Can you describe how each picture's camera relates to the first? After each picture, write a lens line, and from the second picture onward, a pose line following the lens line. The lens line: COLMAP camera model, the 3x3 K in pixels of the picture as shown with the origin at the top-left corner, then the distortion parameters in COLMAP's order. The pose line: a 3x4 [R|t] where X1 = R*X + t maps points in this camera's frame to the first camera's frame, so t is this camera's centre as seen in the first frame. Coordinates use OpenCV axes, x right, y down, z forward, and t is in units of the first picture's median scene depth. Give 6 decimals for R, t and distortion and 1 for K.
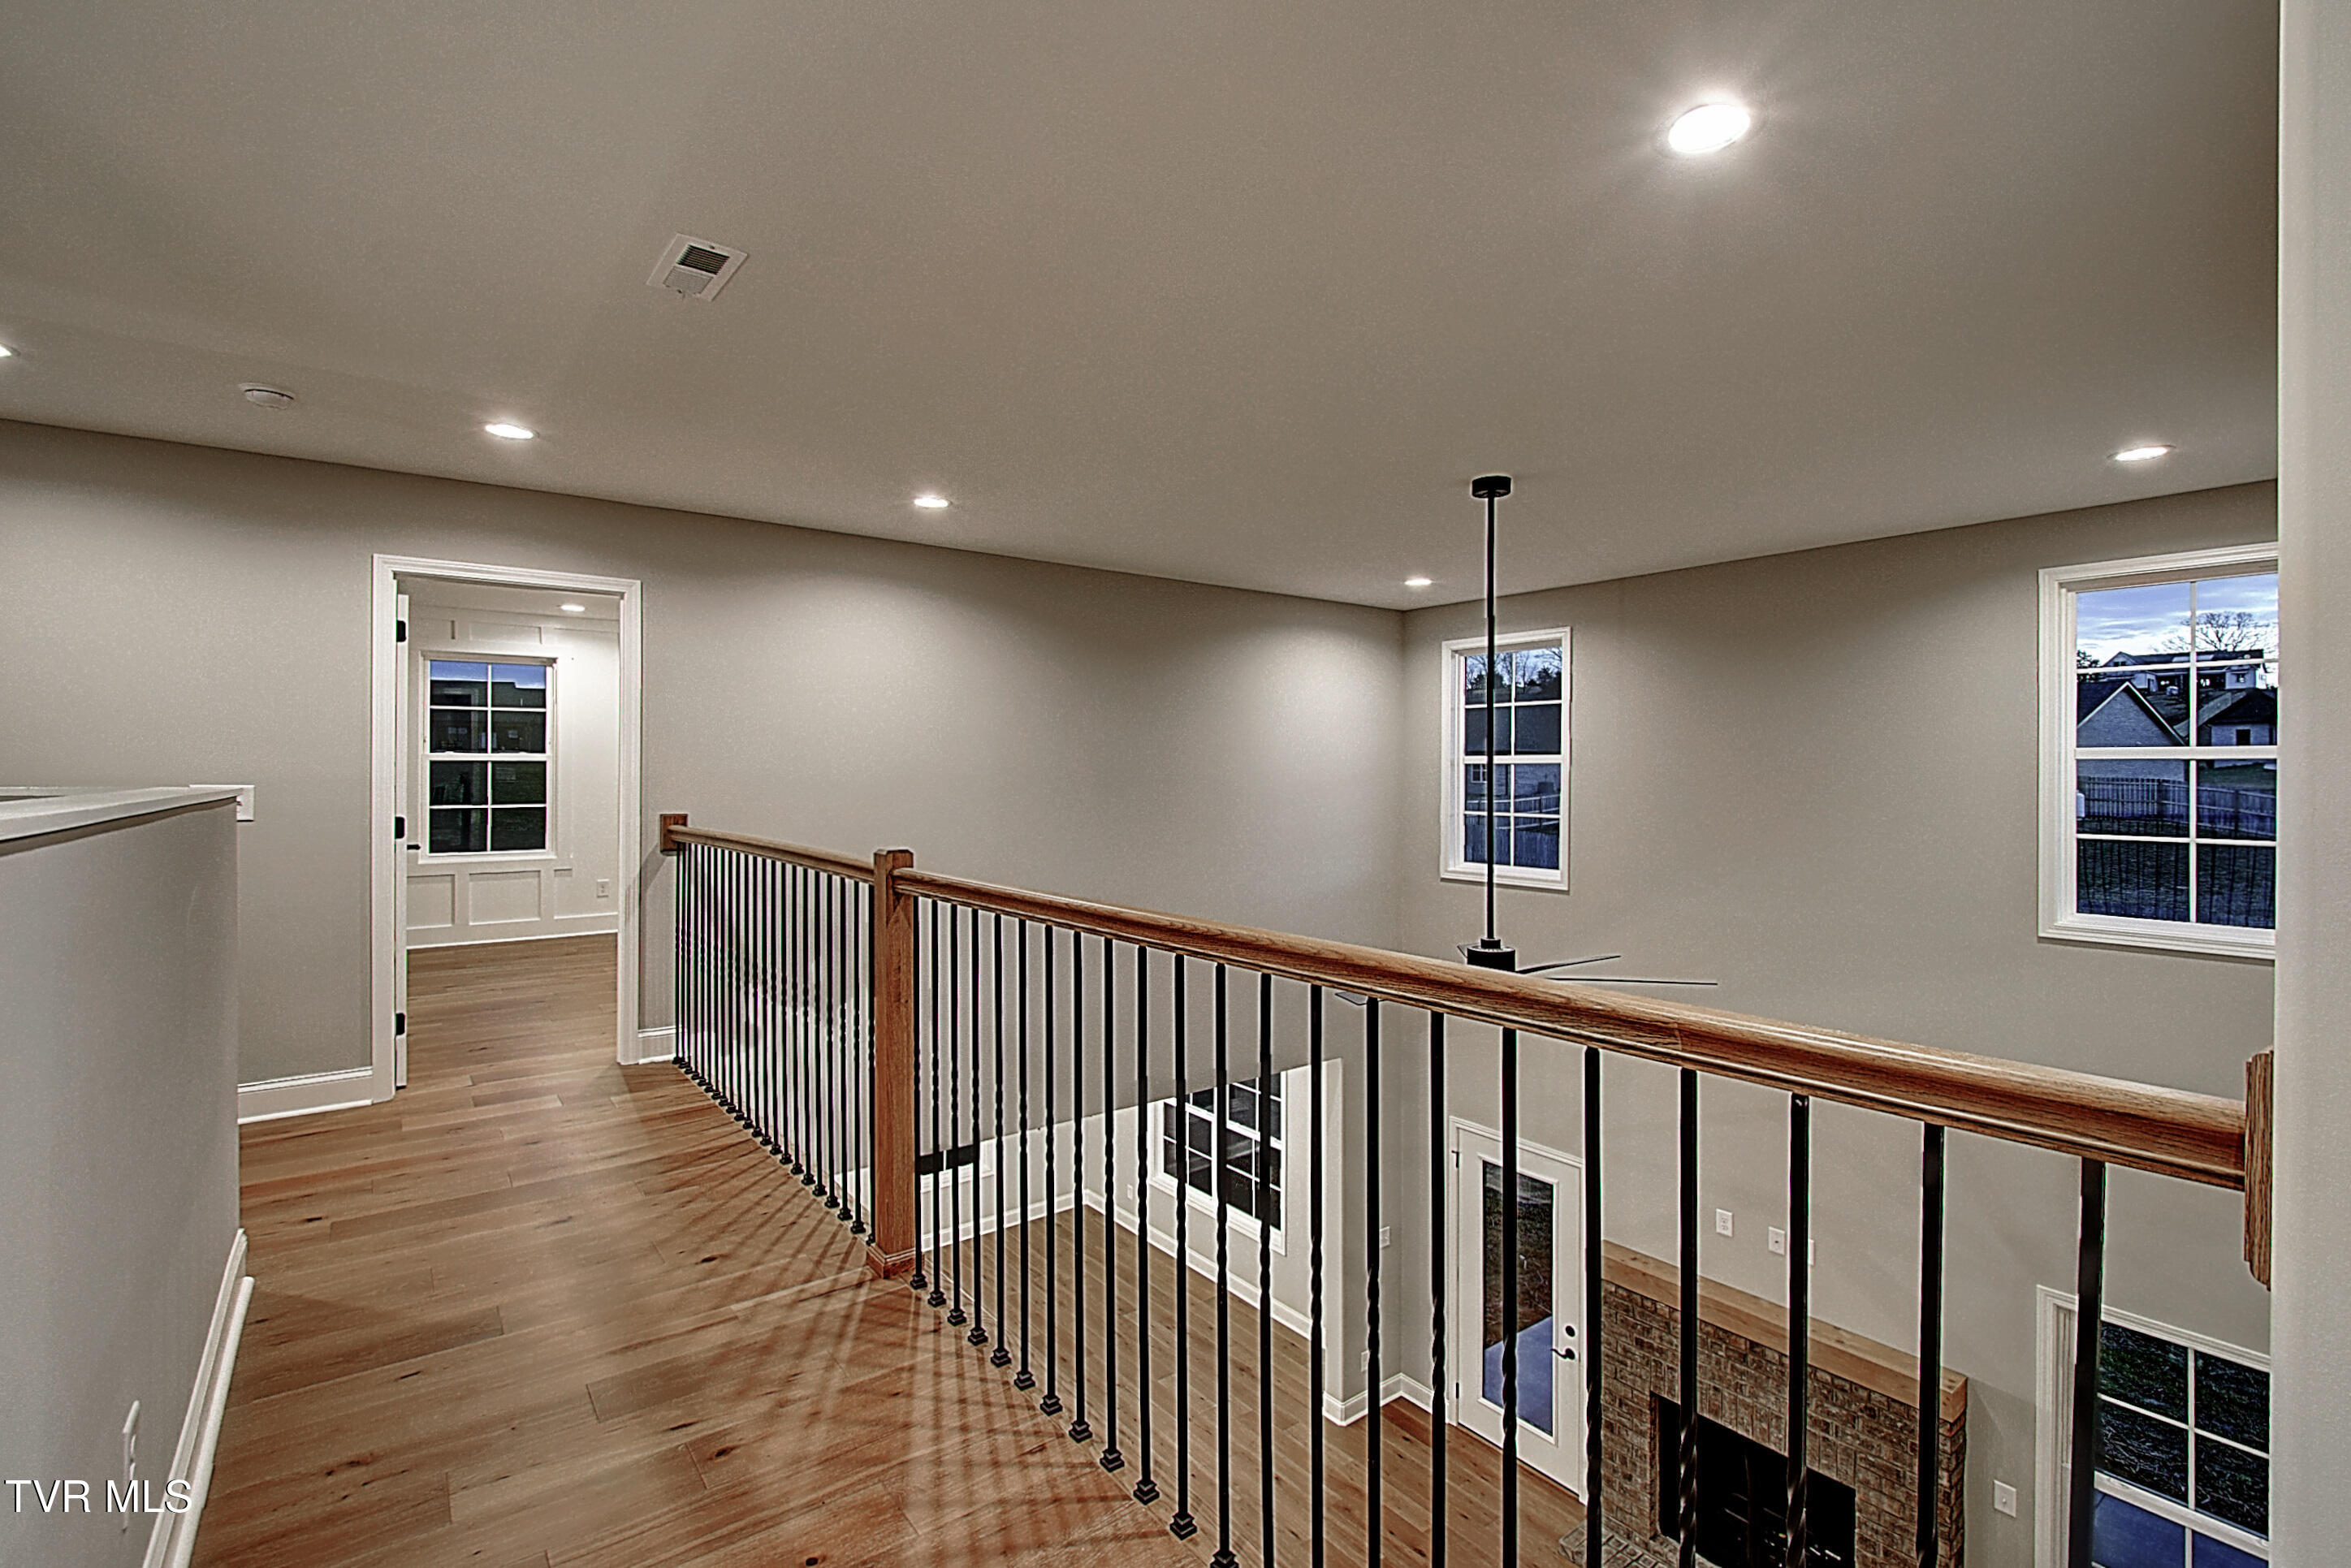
lens RADIAL K [[1050.5, 0, 1171.8], [0, 1050.5, 760.2], [0, 0, 1]] dist [0.004621, -0.008001]
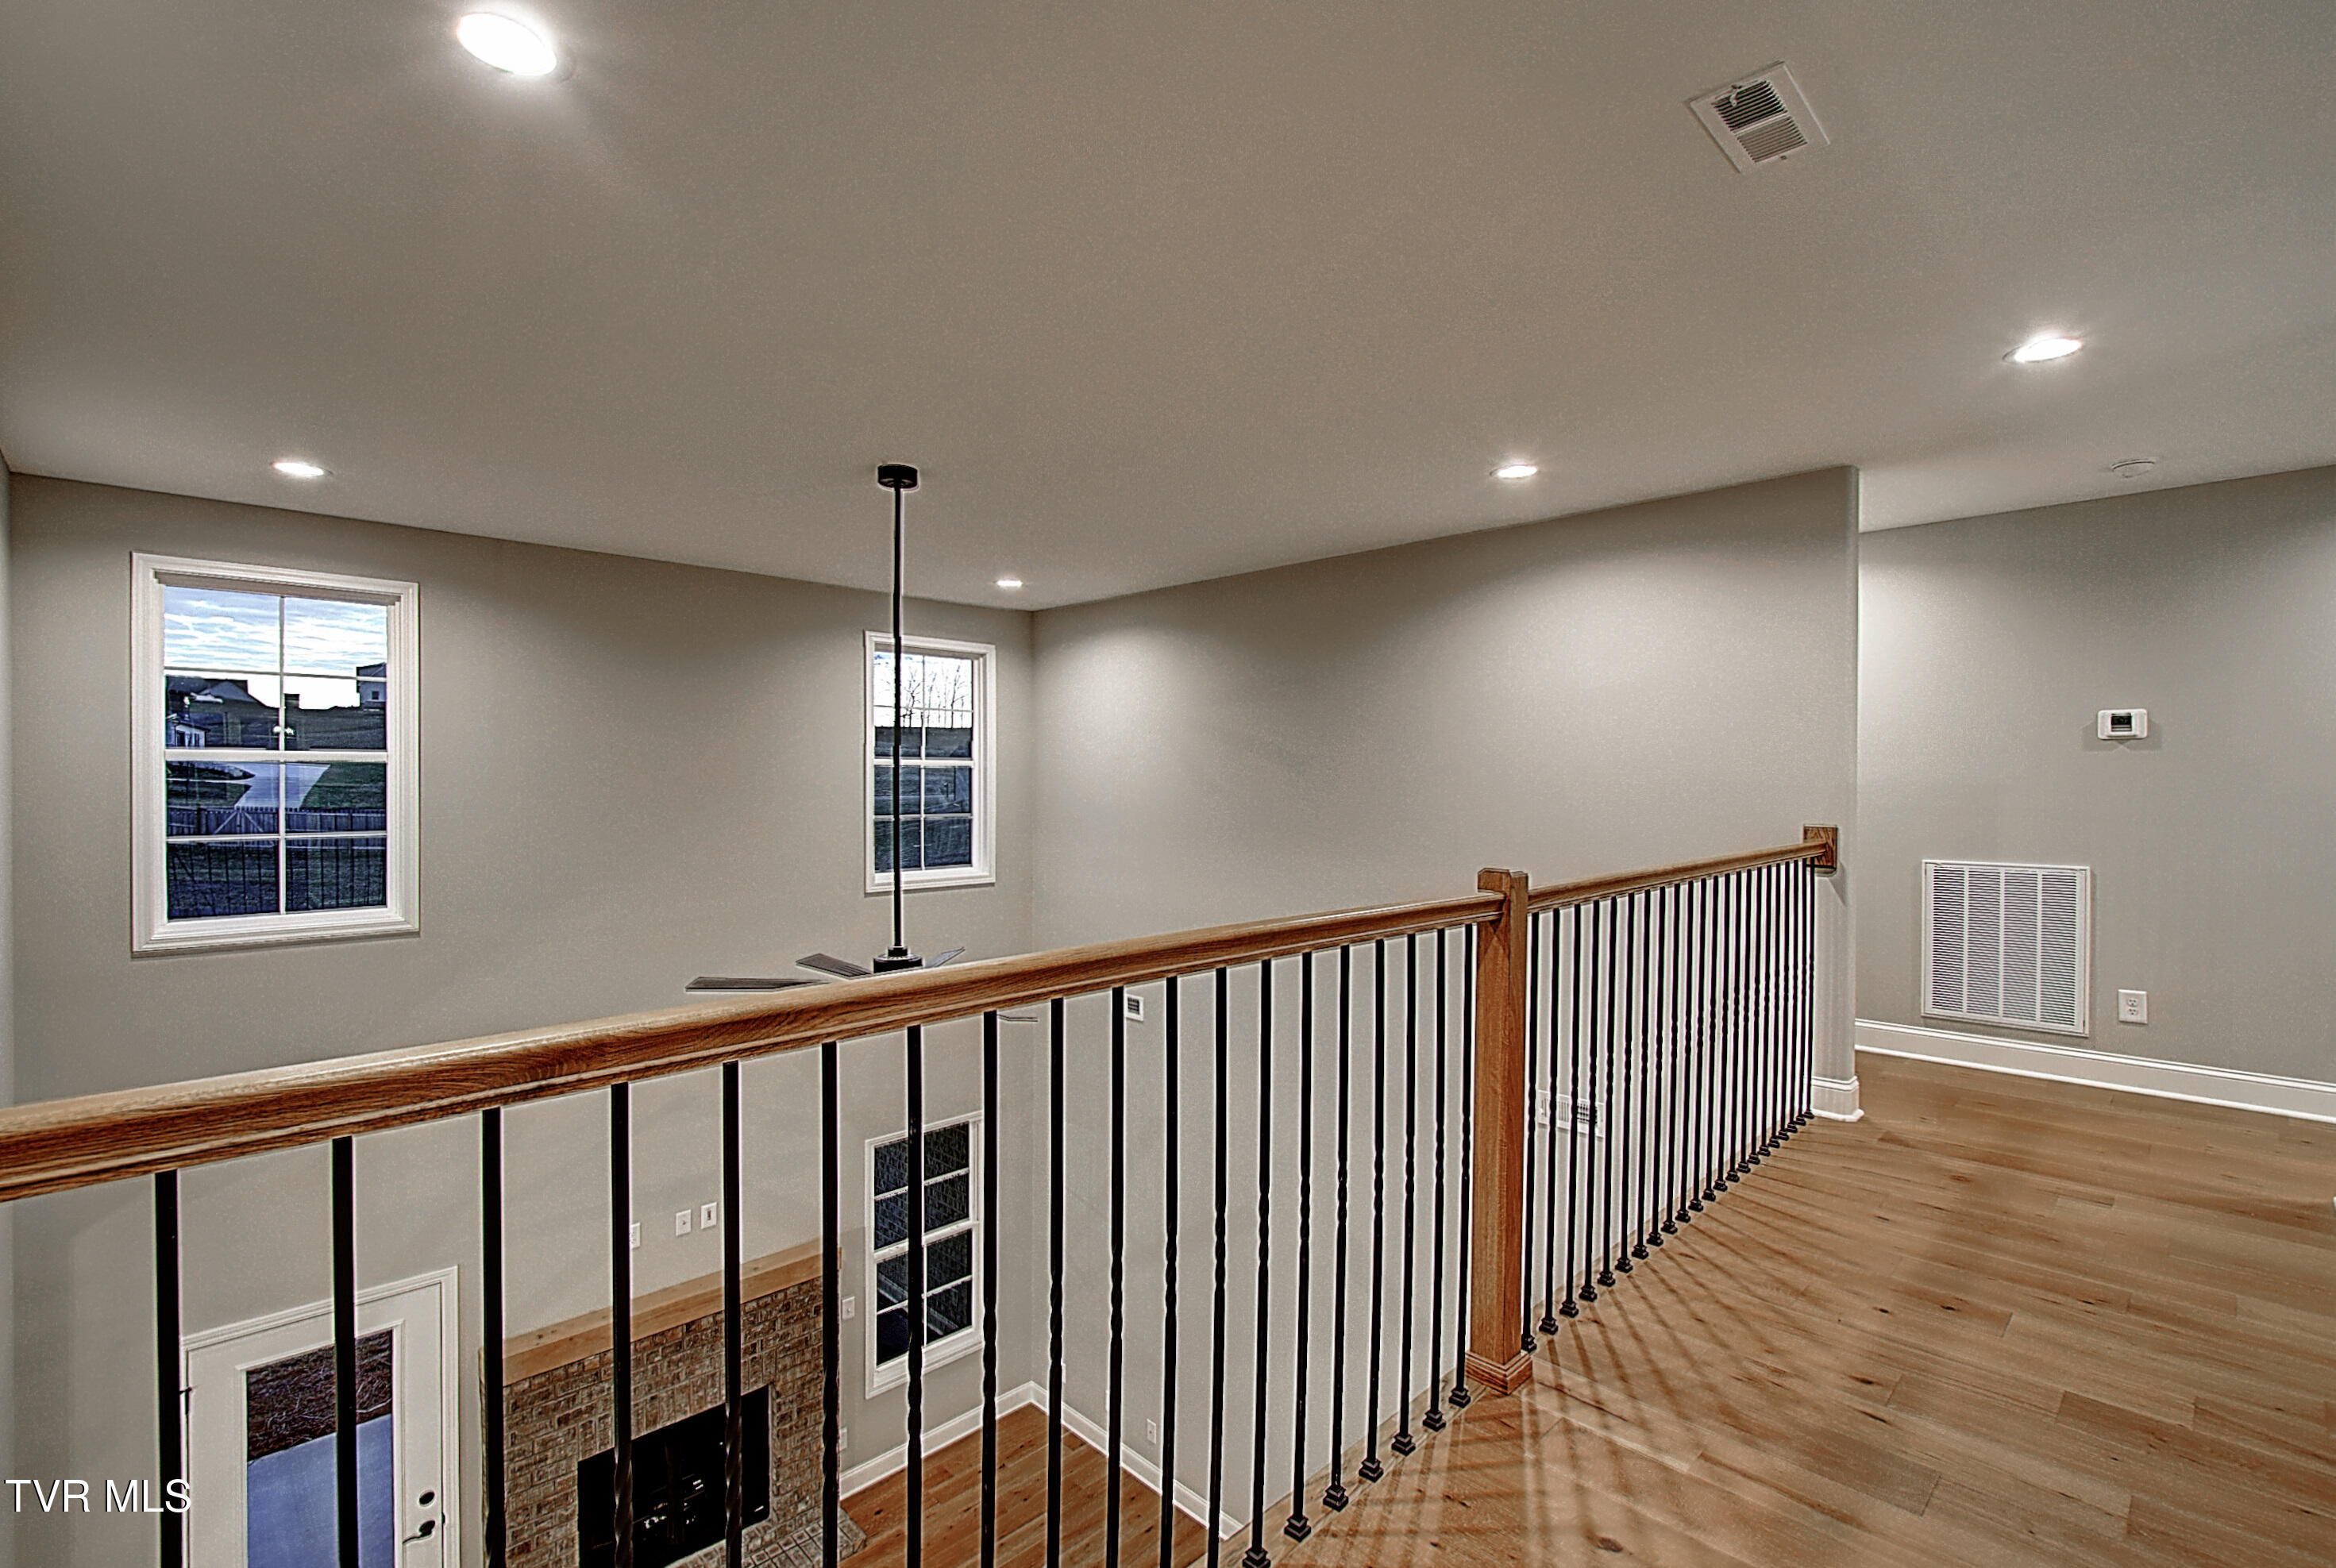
lens RADIAL K [[1034.6, 0, 1148.3], [0, 1034.6, 783.7], [0, 0, 1]] dist [-0.000303, -0.005750]
pose [[-0.108192, -0.011004, 0.994069, -0.495274], [-0.010865, 0.999892, 0.009886, 0.005461], [-0.994071, -0.009731, -0.108300, 0.652032]]
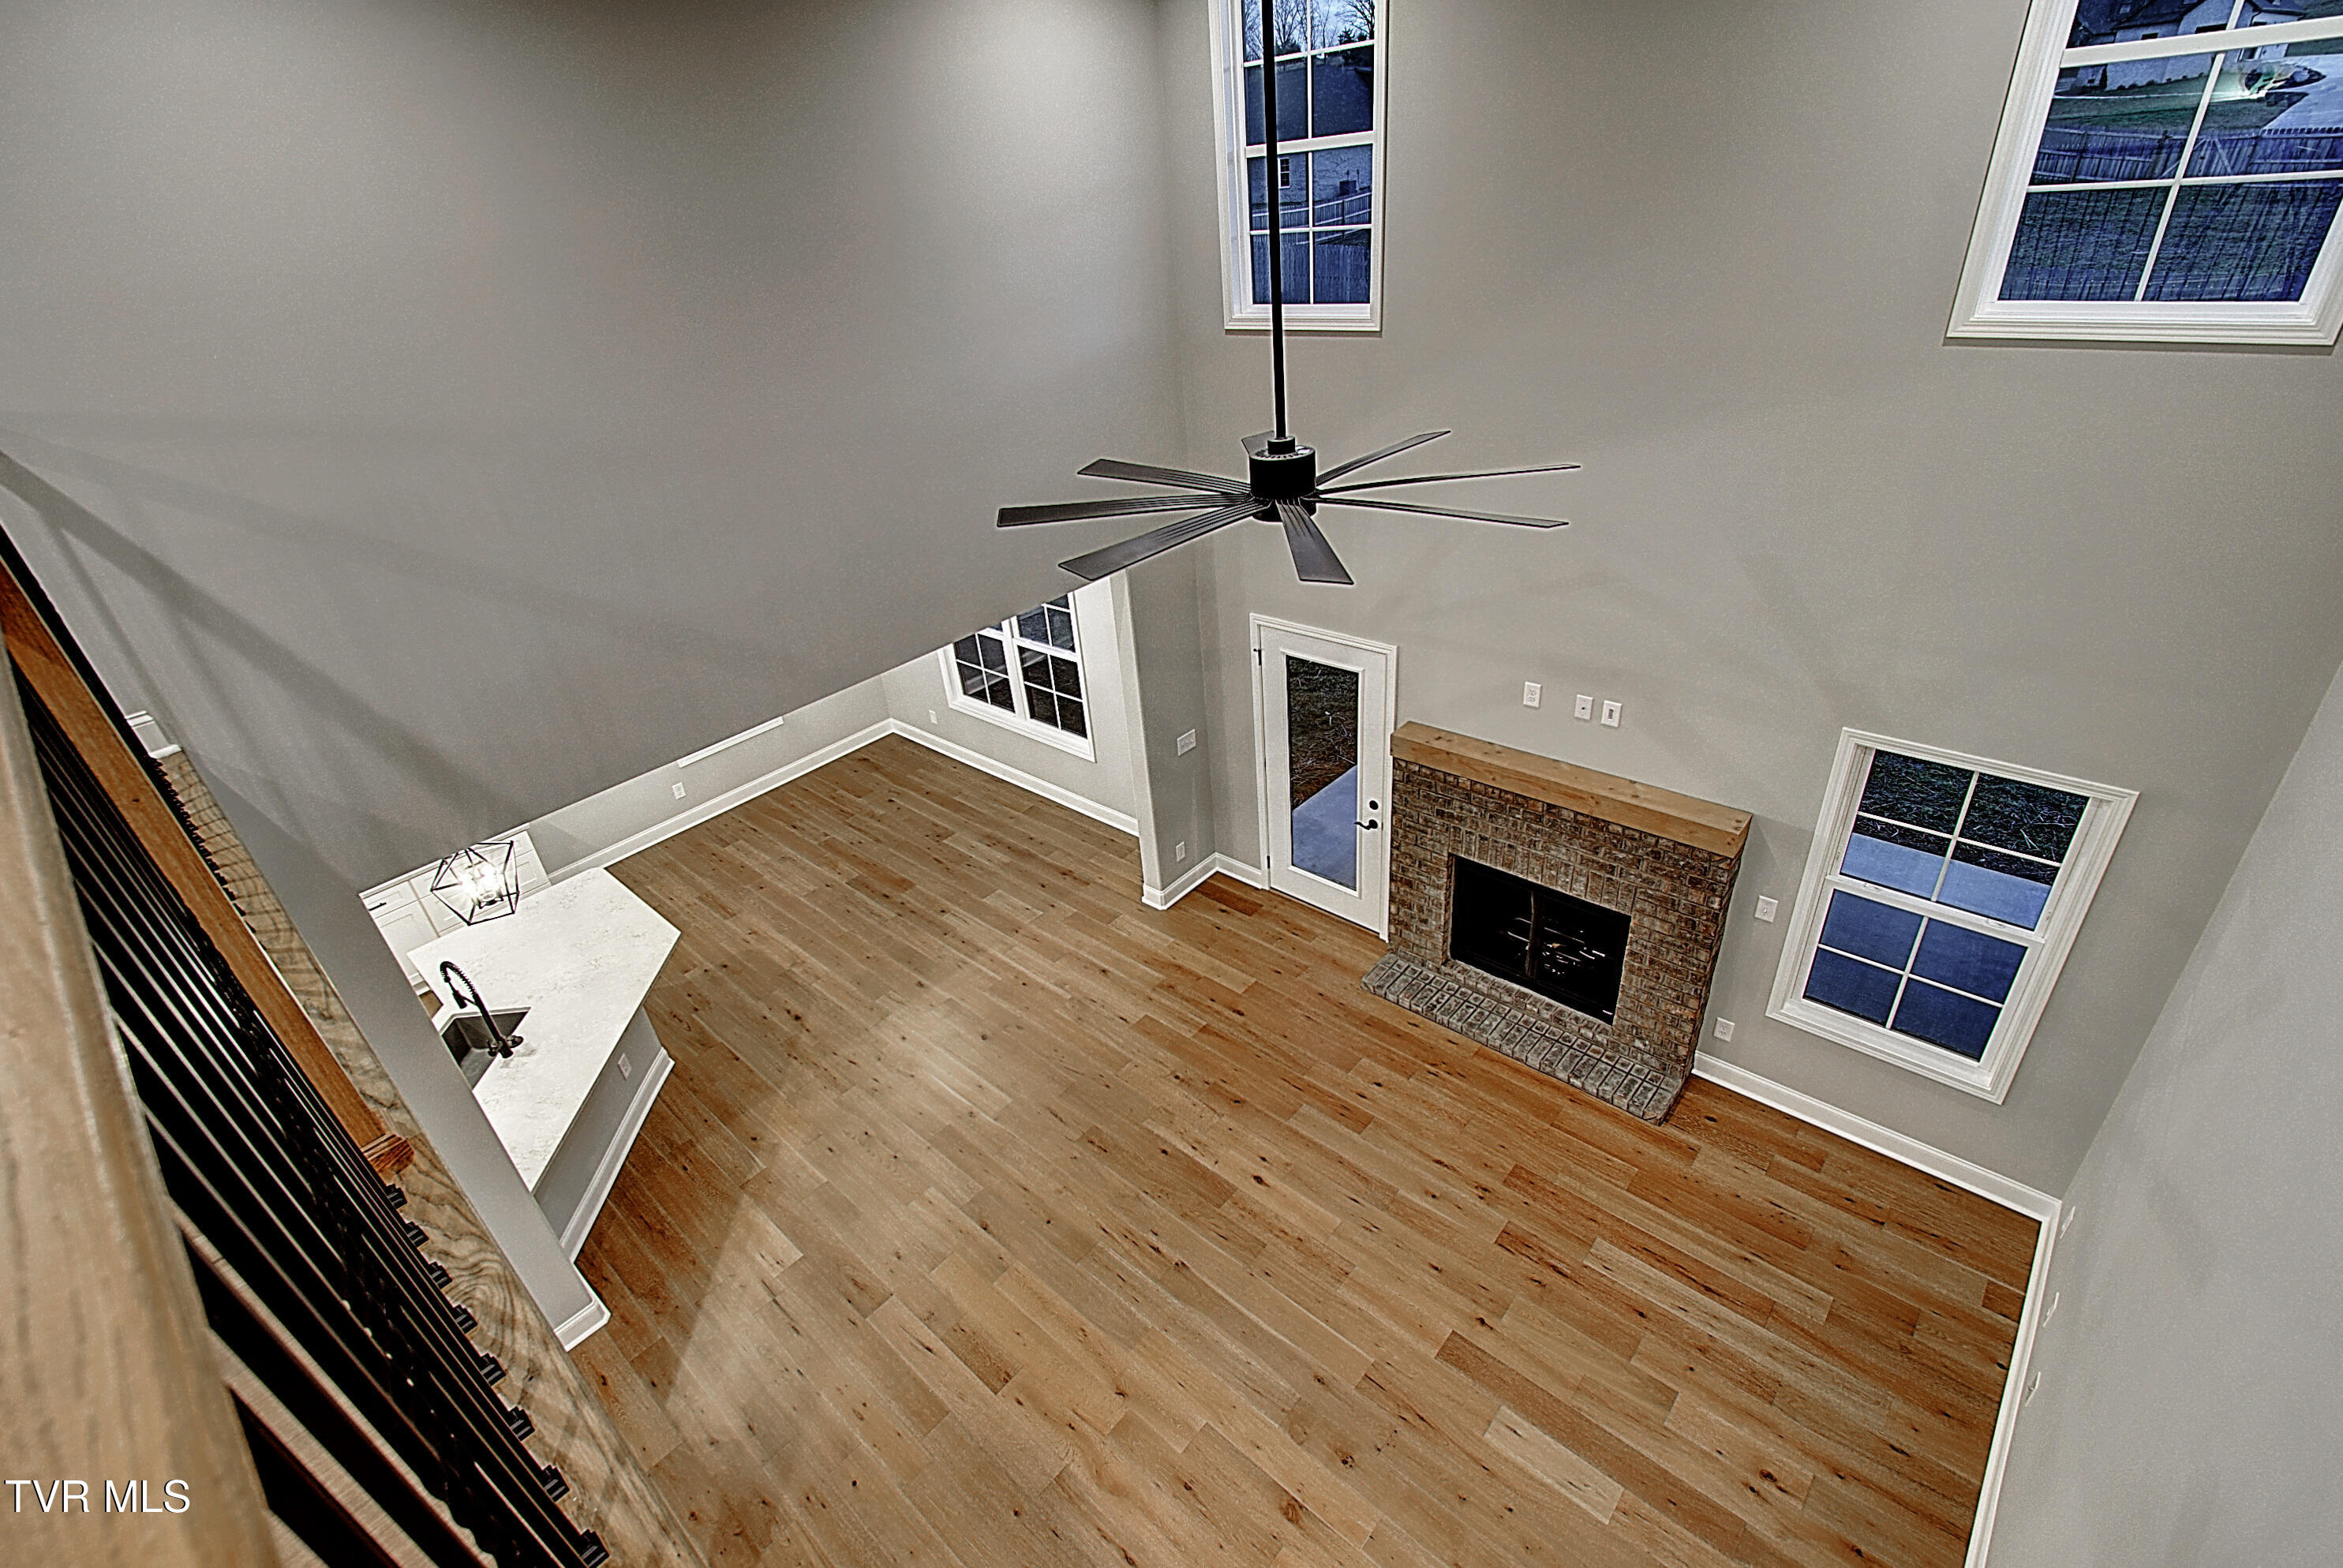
lens RADIAL K [[1037.7, 0, 1166.4], [0, 1037.7, 785.0], [0, 0, 1]] dist [-0.000303, -0.005750]
pose [[0.977908, -0.169583, 0.122221, 0.079351], [0.085163, 0.857174, 0.507938, 0.008584], [-0.190902, -0.486307, 0.852679, 0.236984]]
